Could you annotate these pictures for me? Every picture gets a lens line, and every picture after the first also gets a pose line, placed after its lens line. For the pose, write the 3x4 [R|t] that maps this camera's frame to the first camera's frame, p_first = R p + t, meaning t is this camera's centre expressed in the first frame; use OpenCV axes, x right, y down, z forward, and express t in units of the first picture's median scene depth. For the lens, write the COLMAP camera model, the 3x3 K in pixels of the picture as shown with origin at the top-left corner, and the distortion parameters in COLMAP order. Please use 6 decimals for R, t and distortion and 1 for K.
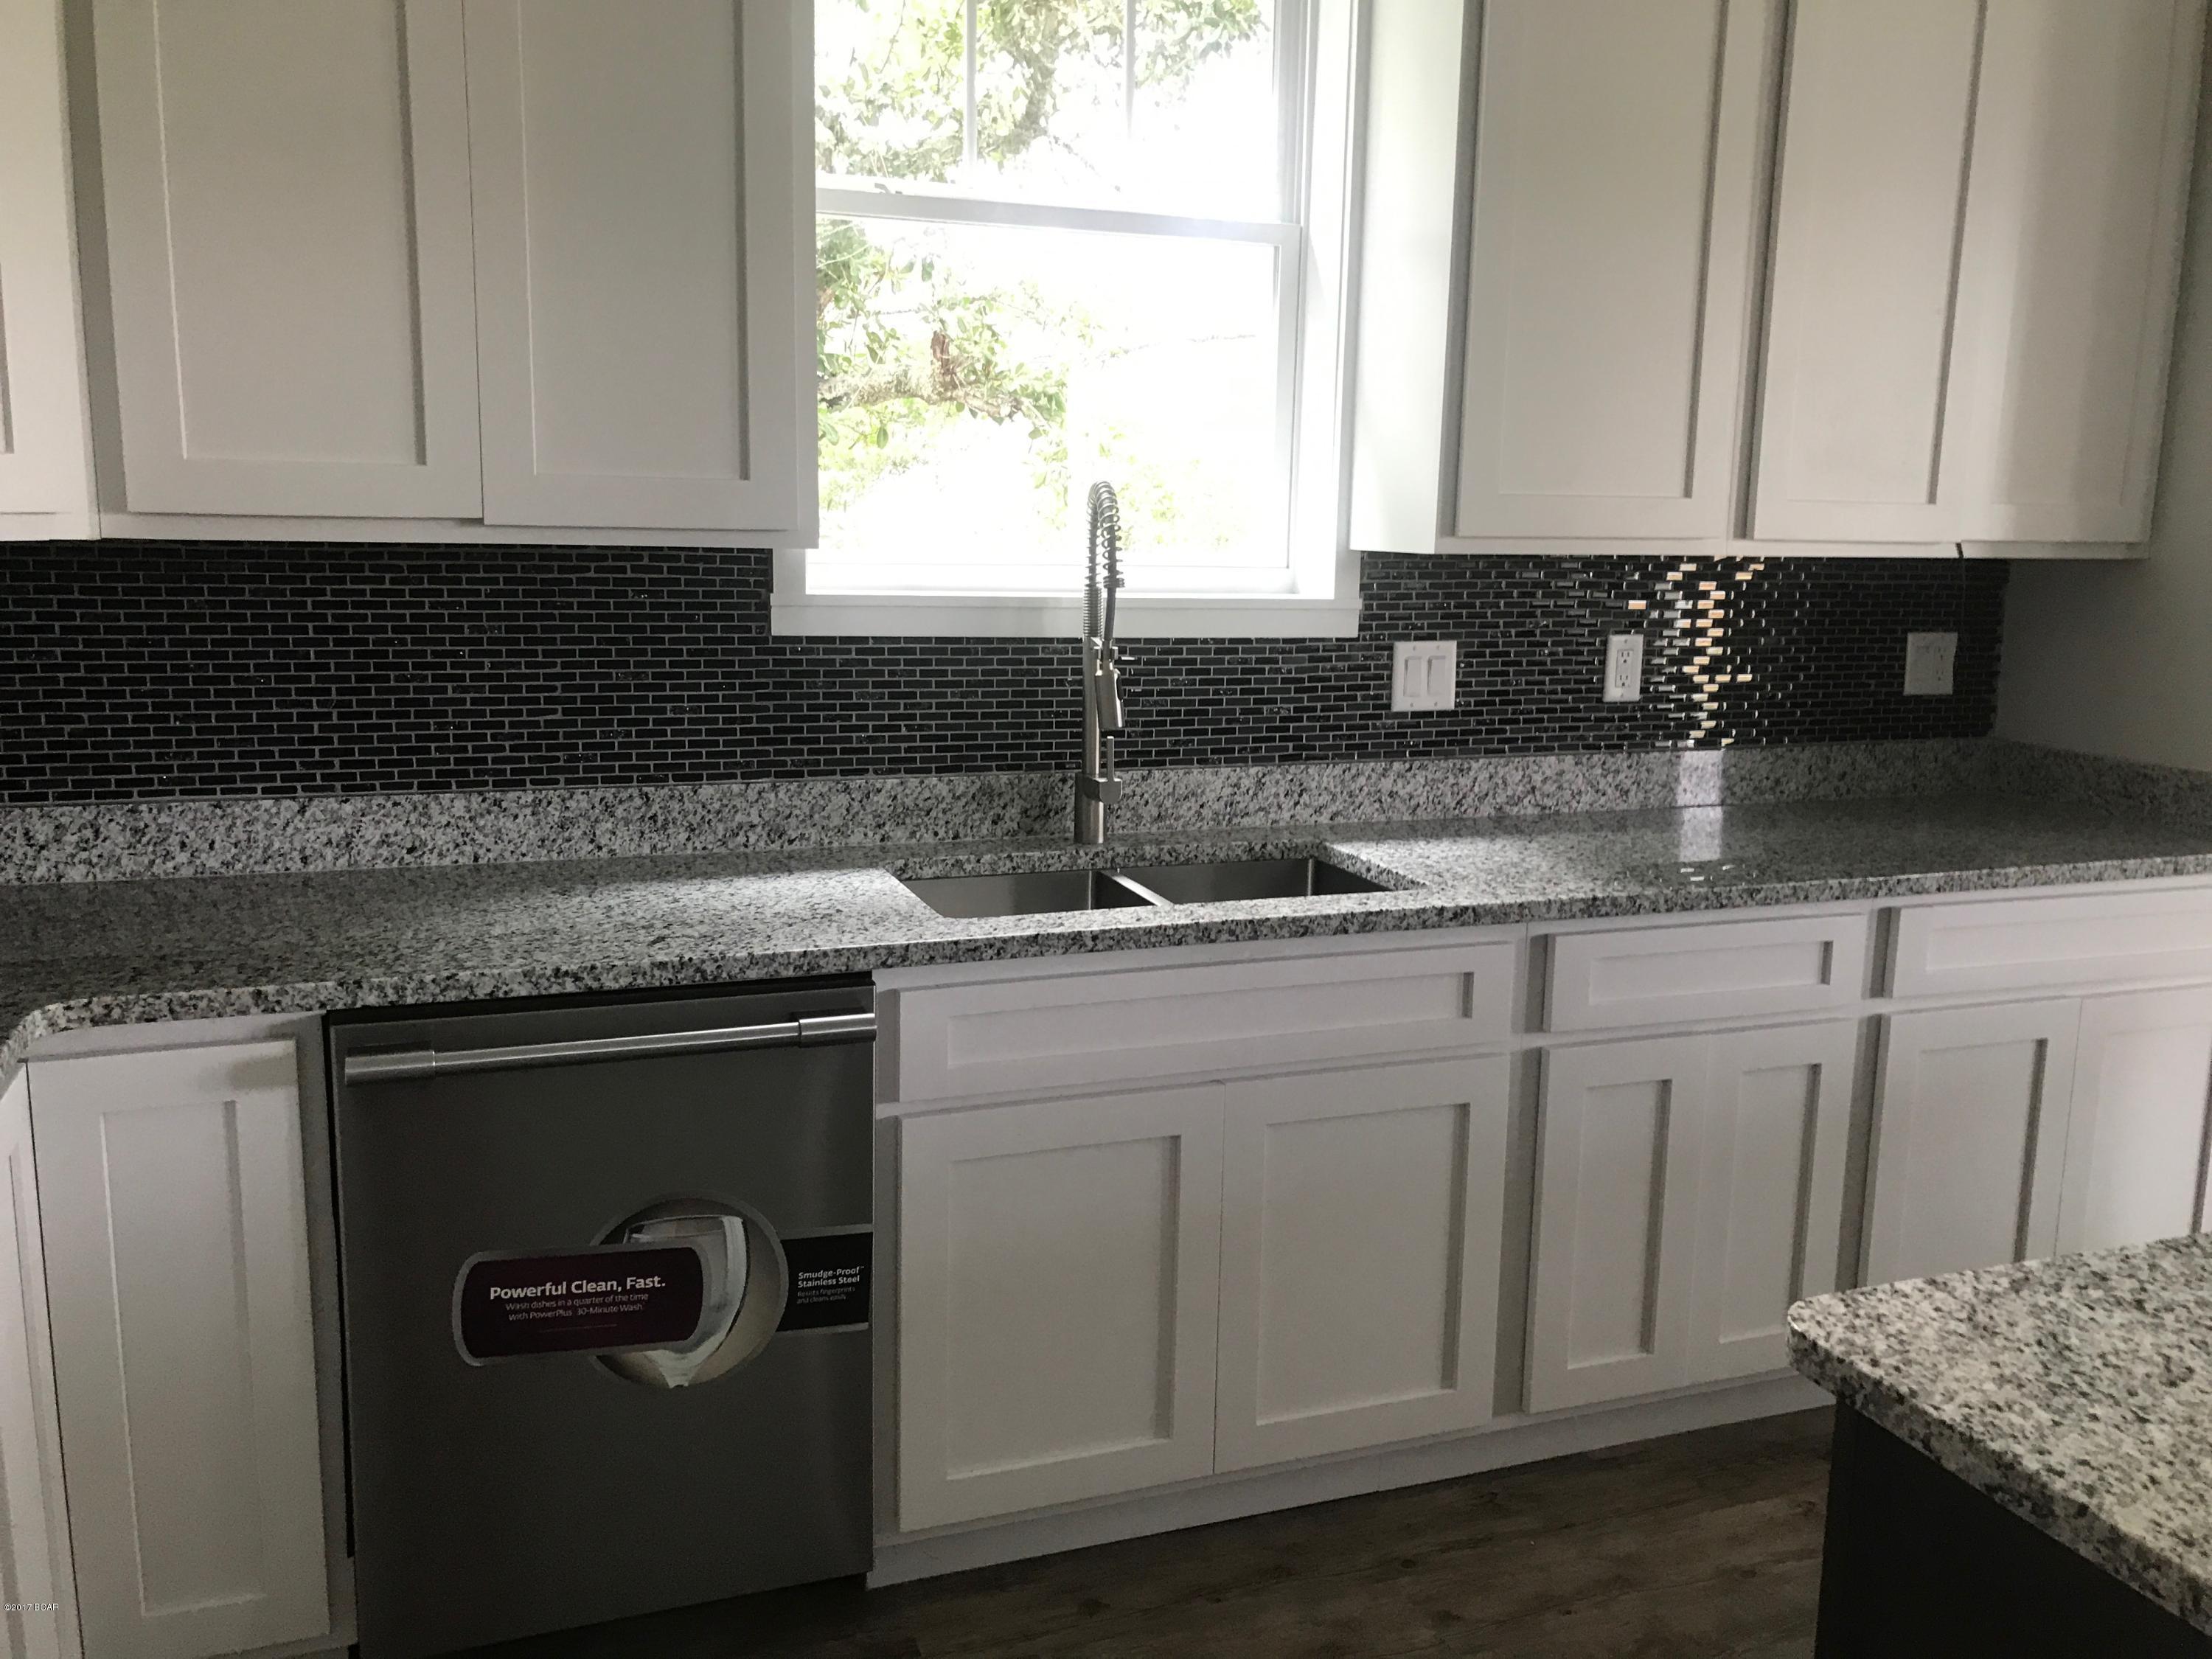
lens RADIAL K [[1852.8, 0, 1158.2], [0, 1852.8, 829.7], [0, 0, 1]] dist [-0.000402, -0.006177]
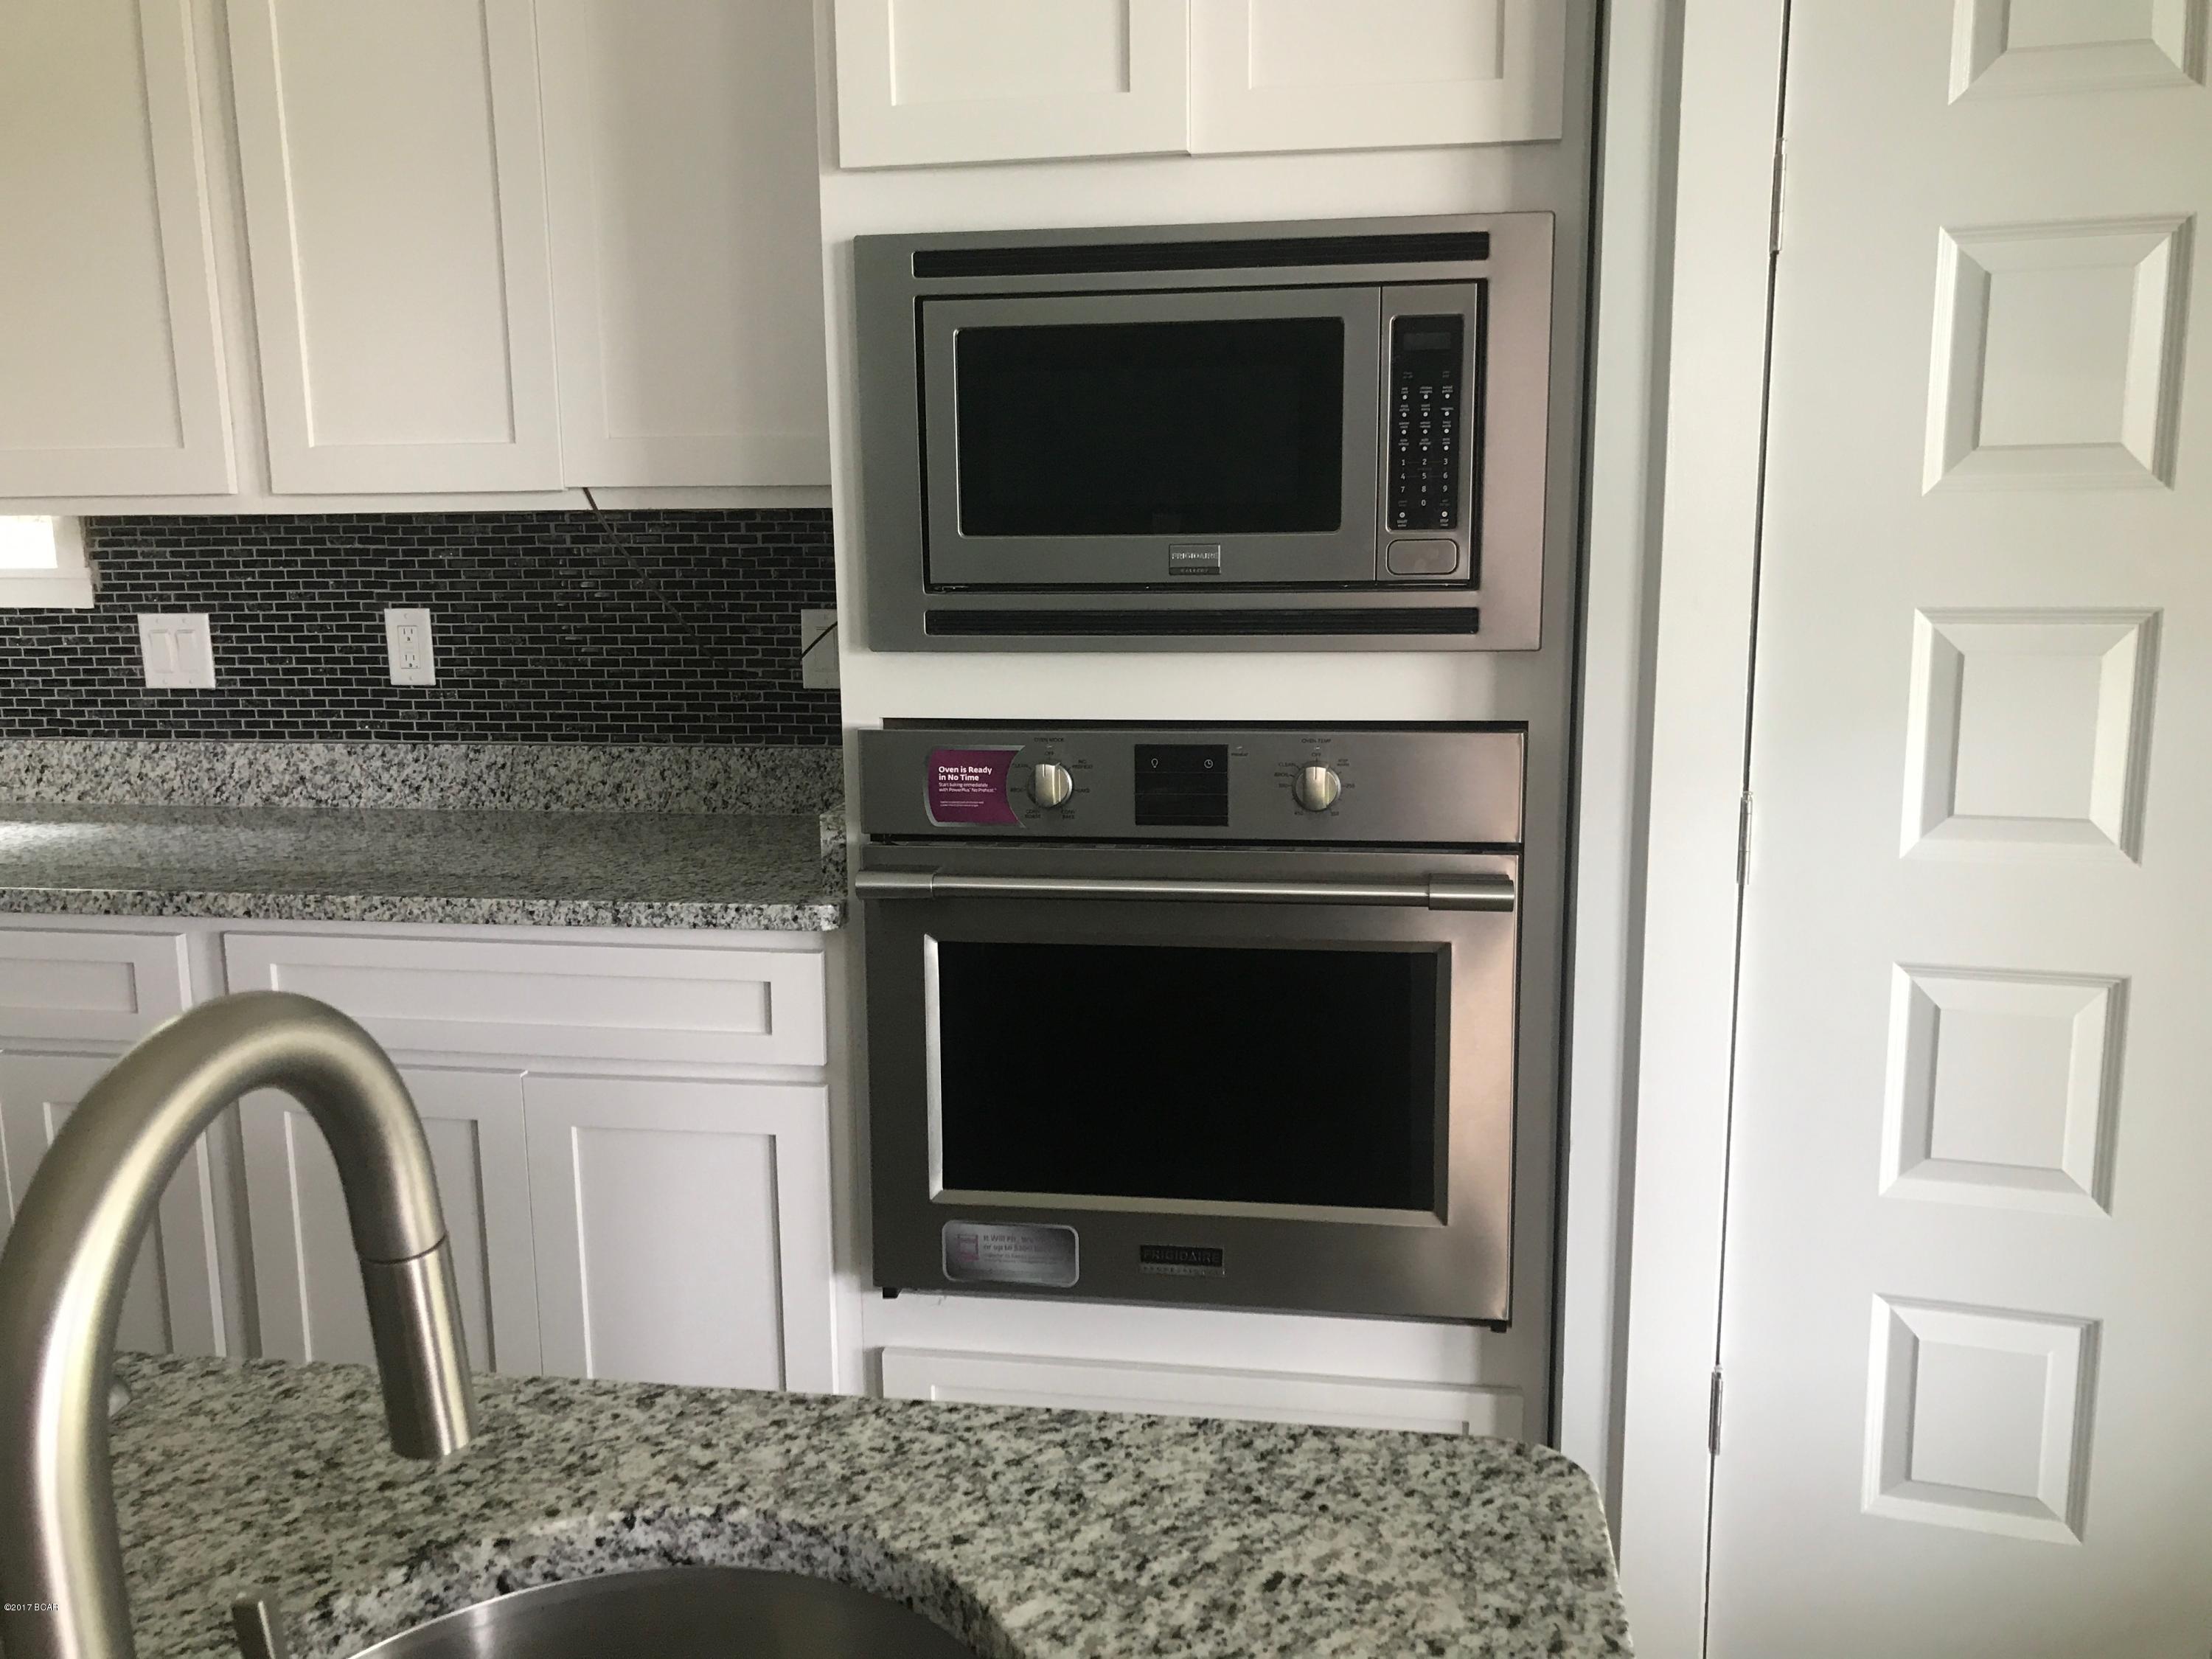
lens RADIAL K [[1831.9, 0, 1114.5], [0, 1831.9, 826.3], [0, 0, 1]] dist [0.037954, -0.033329]
pose [[0.872894, 0.057438, -0.484518, 1.005751], [-0.060117, 0.998141, 0.010020, -0.032618], [0.484193, 0.020382, 0.874724, 0.419379]]
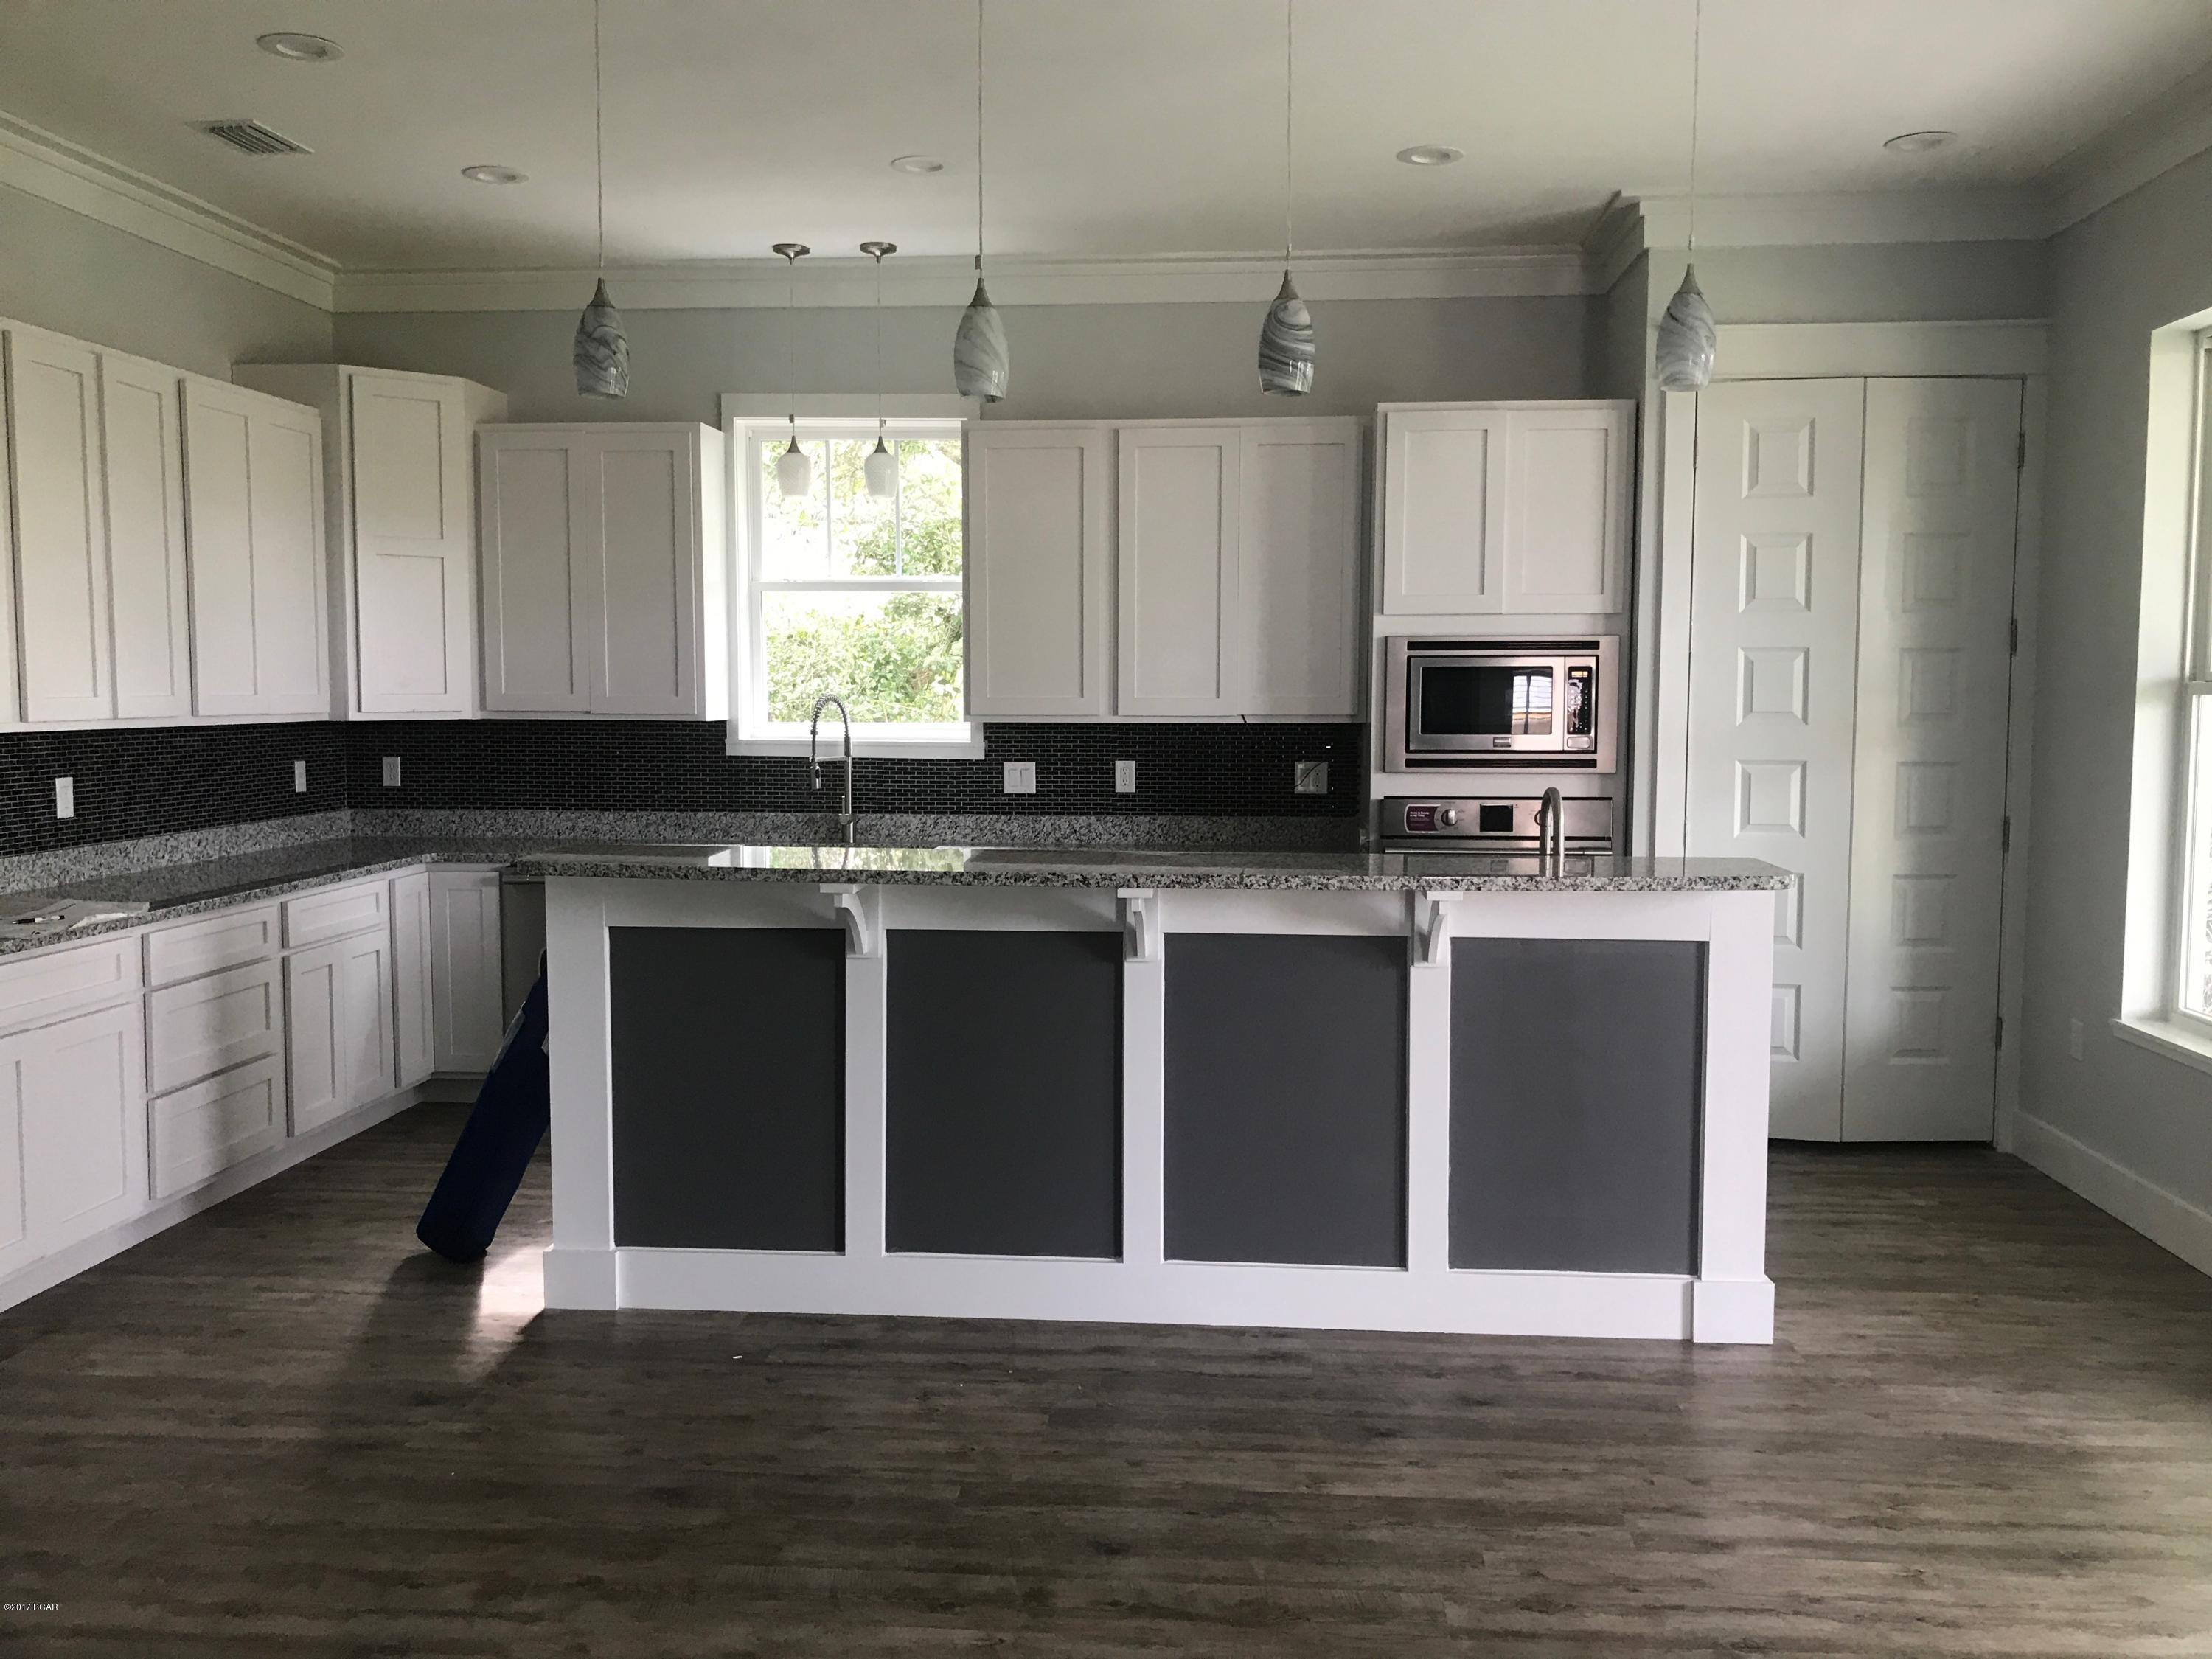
lens RADIAL K [[1830.5, 0, 1105.4], [0, 1830.5, 818.2], [0, 0, 1]] dist [0.030275, -0.018054]
pose [[0.902090, 0.013391, -0.431341, 1.168540], [-0.060484, 0.993576, -0.095649, 0.165315], [0.427289, 0.112373, 0.897104, -0.893286]]
